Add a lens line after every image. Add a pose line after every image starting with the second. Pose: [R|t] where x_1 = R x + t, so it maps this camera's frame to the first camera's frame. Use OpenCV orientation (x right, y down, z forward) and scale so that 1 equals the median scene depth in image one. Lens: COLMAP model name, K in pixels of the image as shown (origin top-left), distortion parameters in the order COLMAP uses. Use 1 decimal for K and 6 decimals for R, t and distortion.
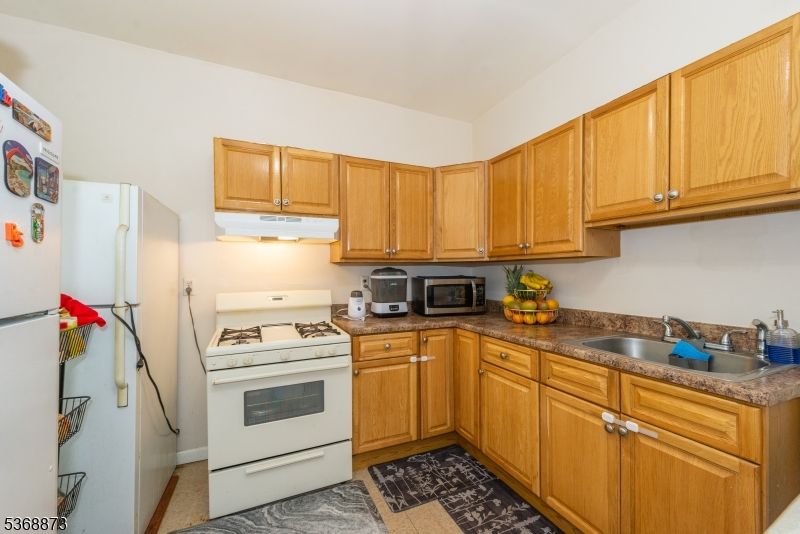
lens RADIAL K [[316.0, 0, 396.8], [0, 316.0, 269.4], [0, 0, 1]] dist [0.001802, -0.000085]
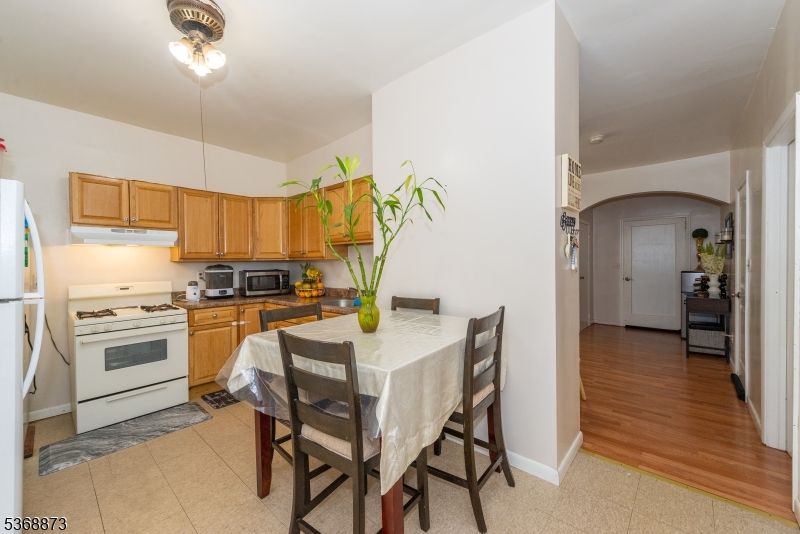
lens RADIAL K [[324.5, 0, 392.6], [0, 324.5, 262.9], [0, 0, 1]] dist [0.001292, -0.000095]
pose [[0.921499, -0.003599, 0.388365, 0.148746], [0.000944, 0.999975, 0.007027, -0.026838], [-0.388380, -0.006109, 0.921479, -0.771141]]
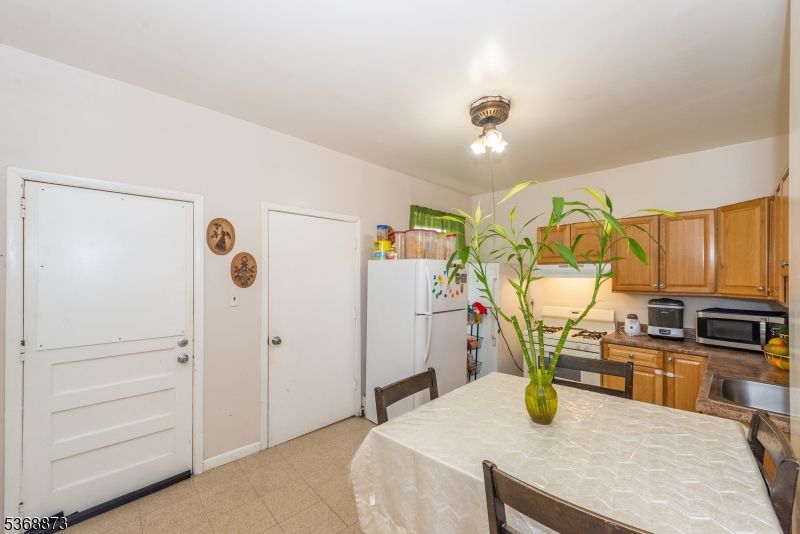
lens RADIAL K [[316.0, 0, 396.8], [0, 316.0, 269.4], [0, 0, 1]] dist [0.001802, -0.000085]
pose [[0.327495, -0.007694, -0.944821, 0.913264], [0.001857, 0.999970, -0.007500, -0.127767], [0.944851, 0.000702, 0.327500, -0.435039]]
